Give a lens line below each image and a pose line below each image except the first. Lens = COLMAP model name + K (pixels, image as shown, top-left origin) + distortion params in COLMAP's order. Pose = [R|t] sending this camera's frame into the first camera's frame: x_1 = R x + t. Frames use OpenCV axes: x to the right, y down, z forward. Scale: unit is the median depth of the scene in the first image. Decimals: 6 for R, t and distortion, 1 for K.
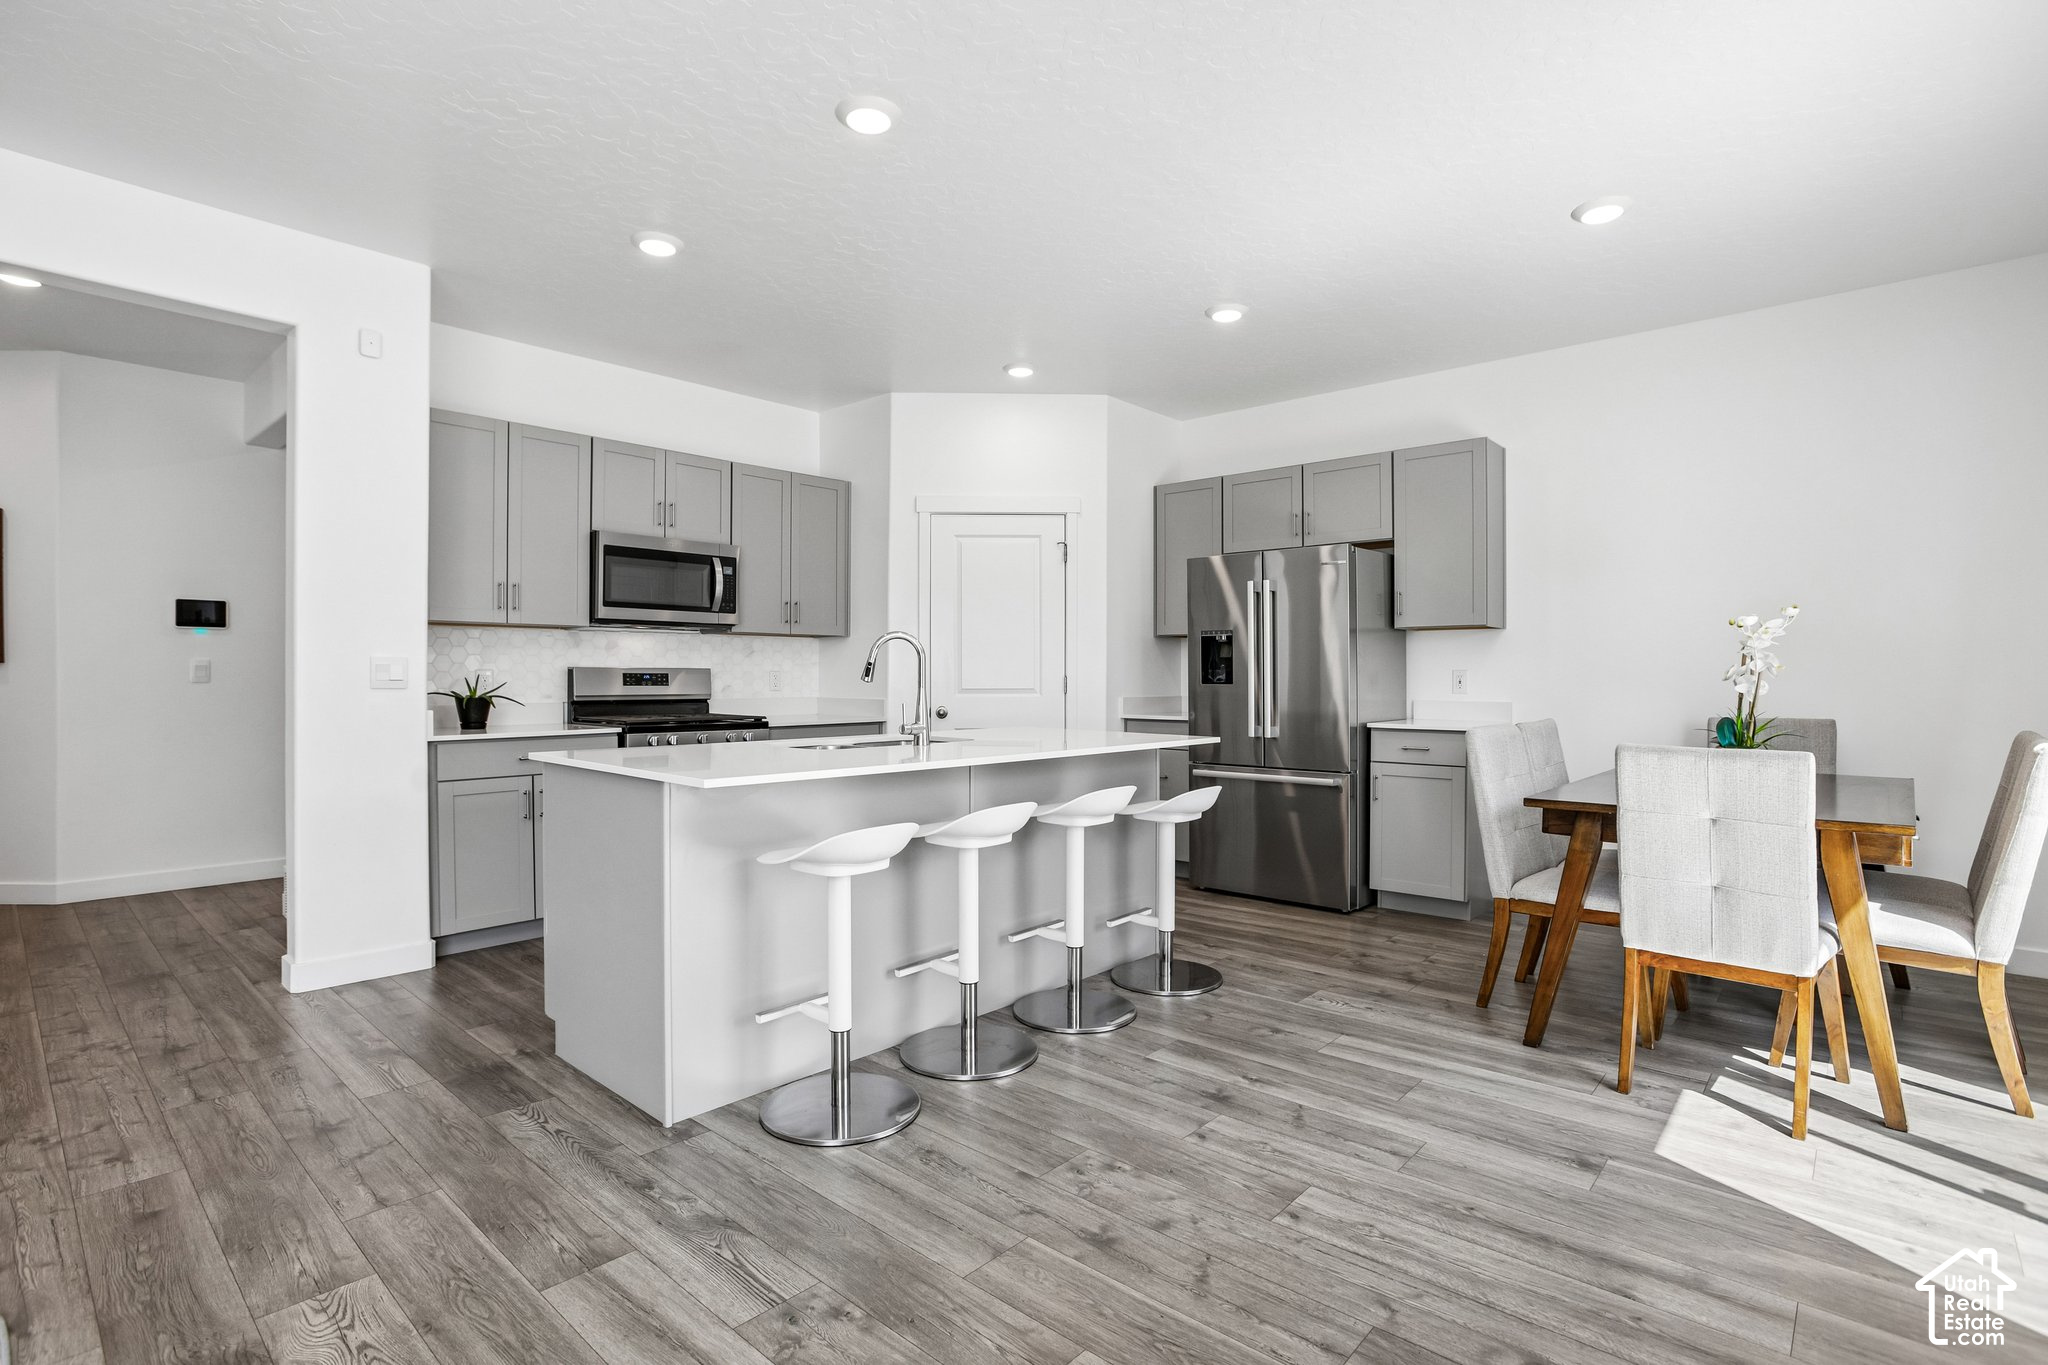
lens RADIAL K [[985.4, 0, 1020.2], [0, 985.4, 678.2], [0, 0, 1]] dist [-0.066756, 0.030719]
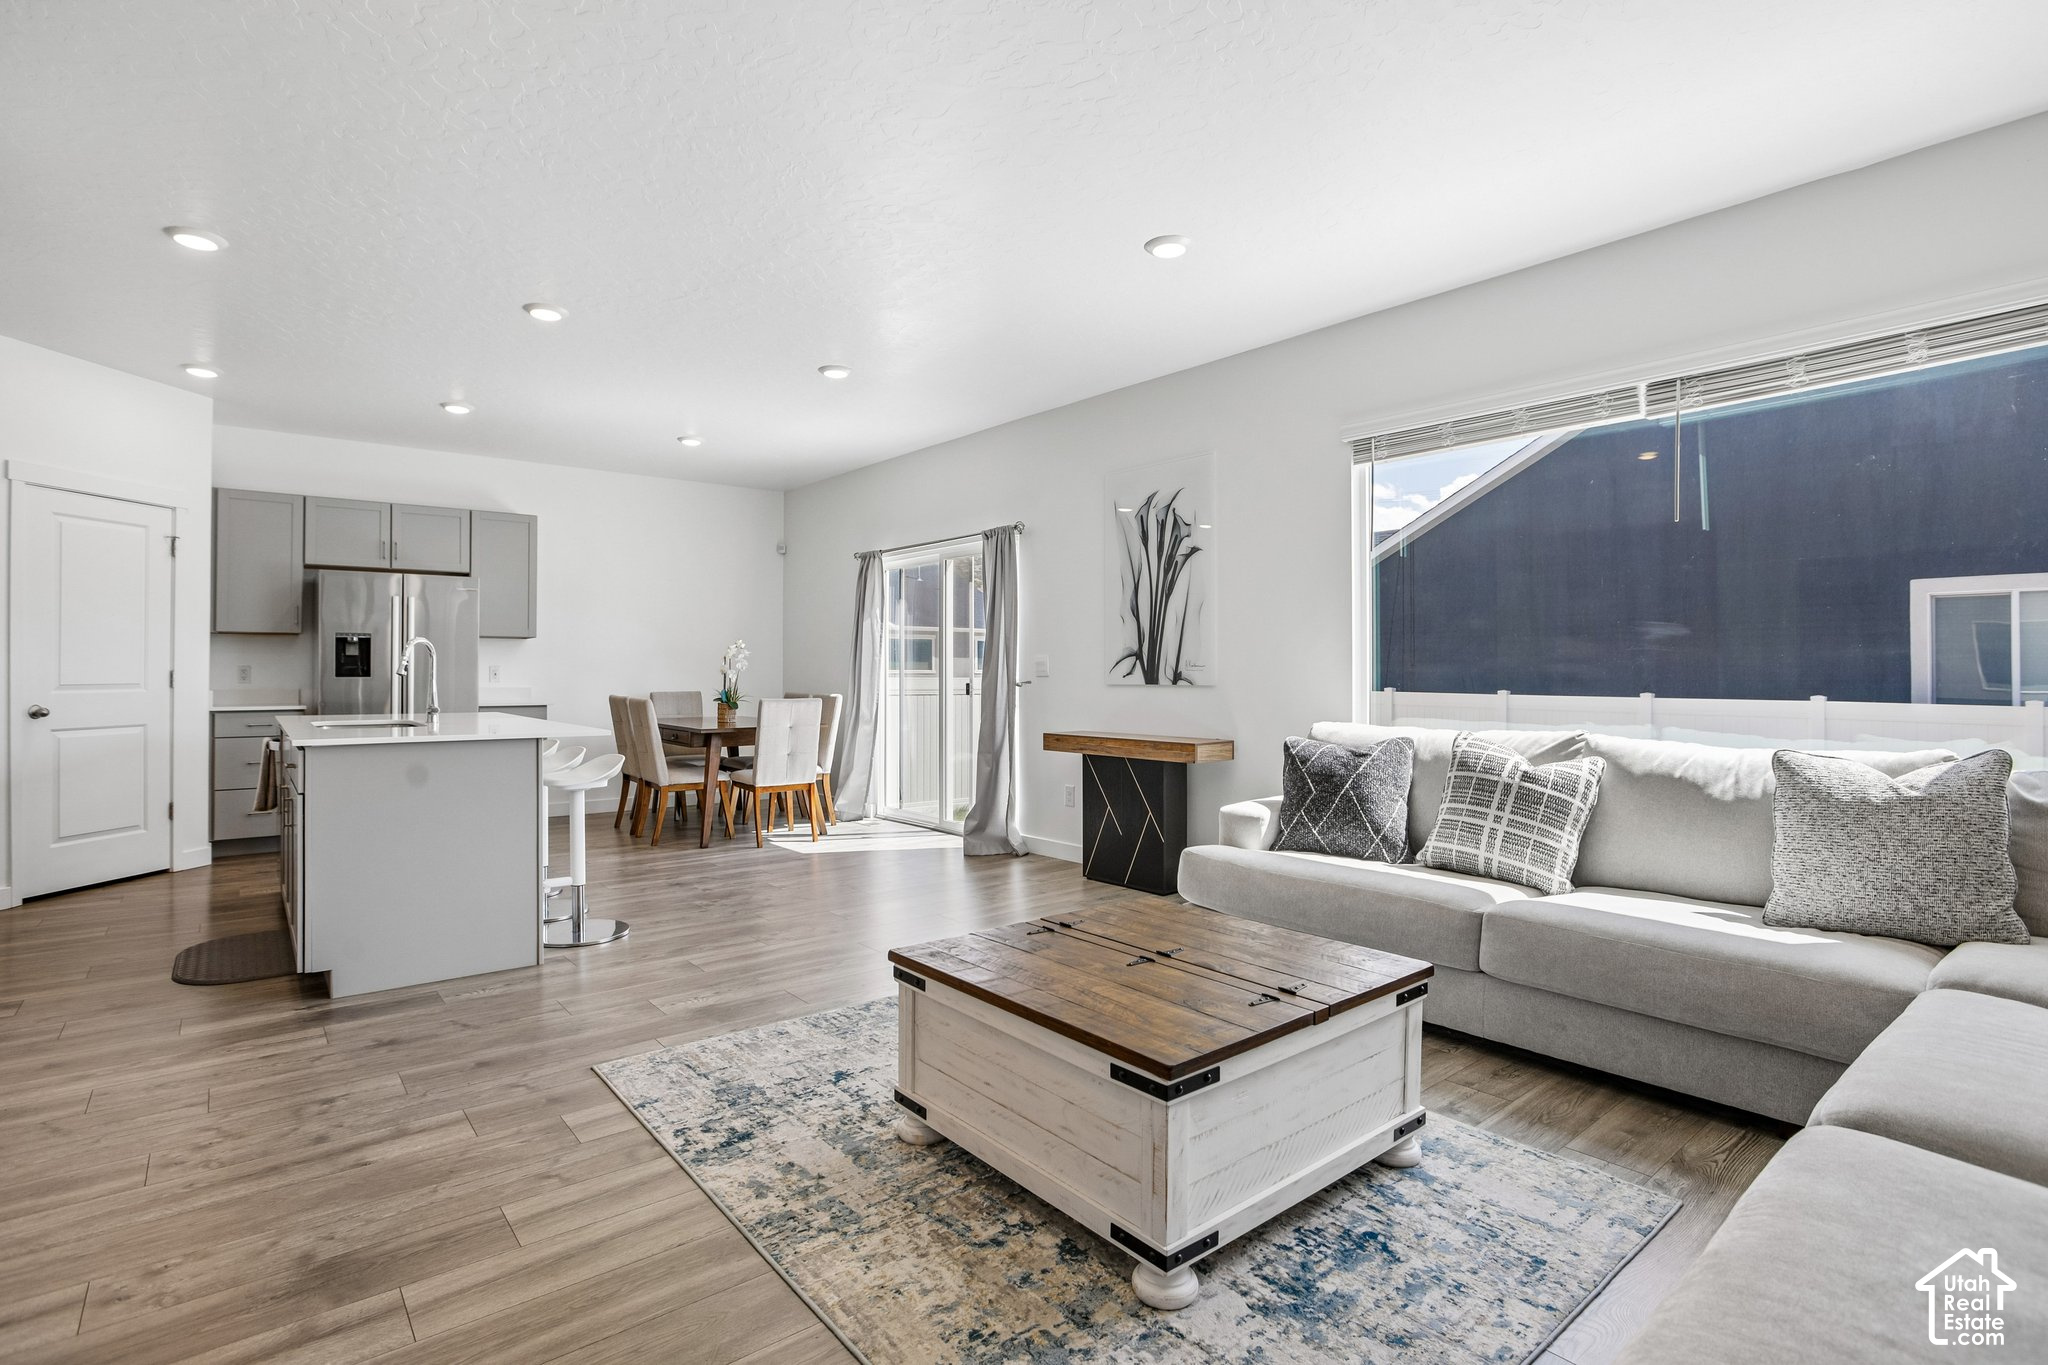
lens RADIAL K [[985.4, 0, 1020.2], [0, 985.4, 678.2], [0, 0, 1]] dist [-0.066756, 0.030719]
pose [[0.145277, -0.010247, 0.989338, -0.894055], [-0.000759, 0.999945, 0.010468, -0.005674], [-0.989391, -0.002272, 0.145261, 0.007033]]
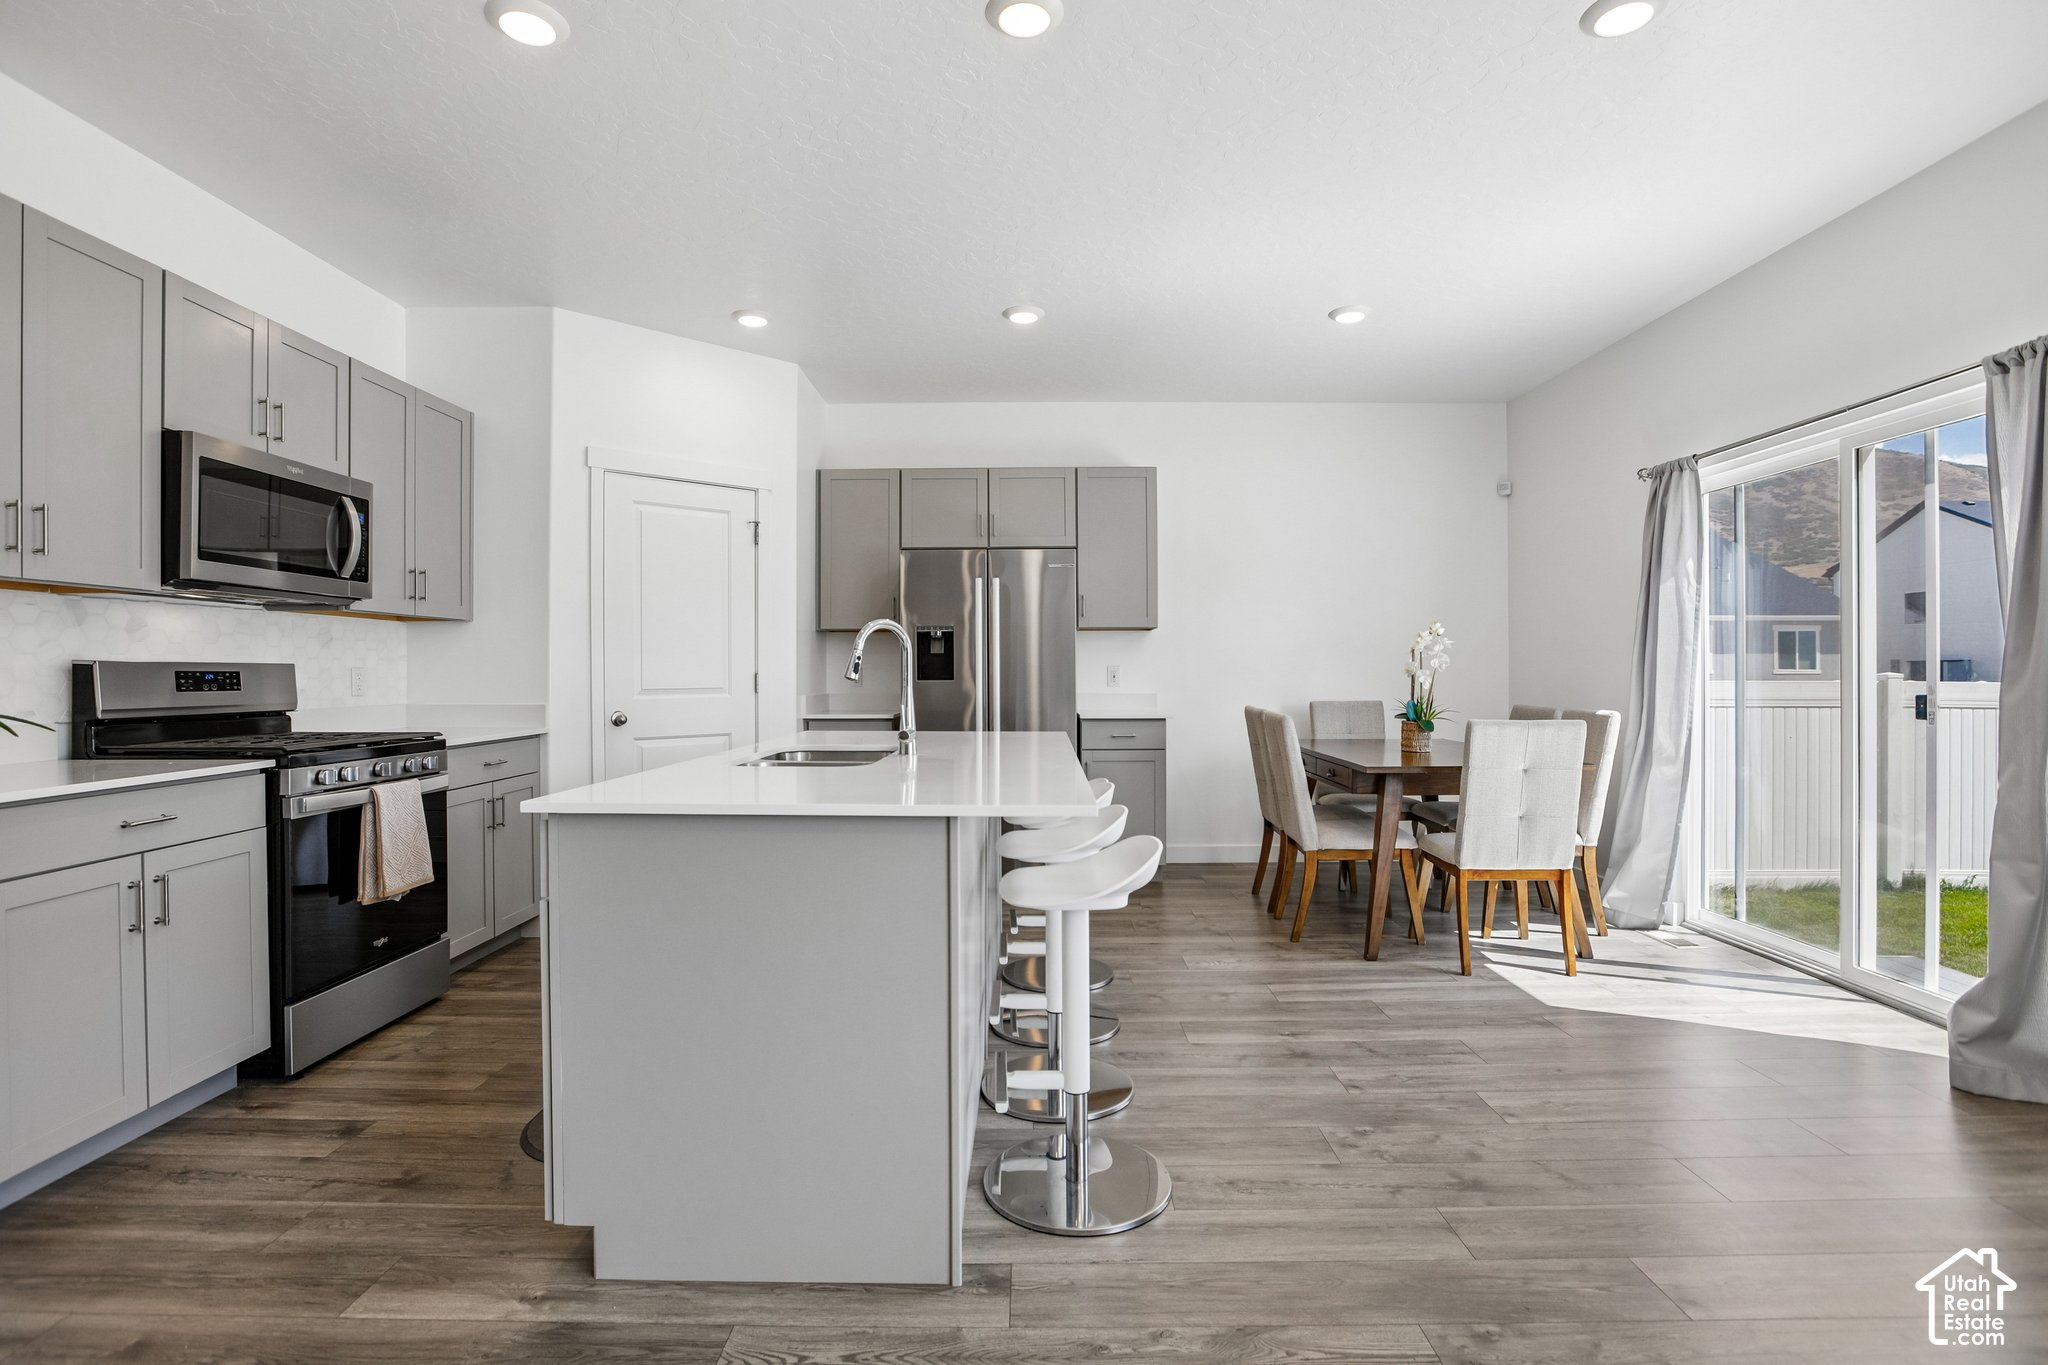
lens RADIAL K [[976.9, 0, 1034.1], [0, 976.9, 669.3], [0, 0, 1]] dist [-0.026749, 0.000587]
pose [[0.742549, -0.002078, 0.669789, -0.405939], [0.004611, 0.999987, -0.002009, -0.002634], [-0.669776, 0.004580, 0.742549, 0.205683]]
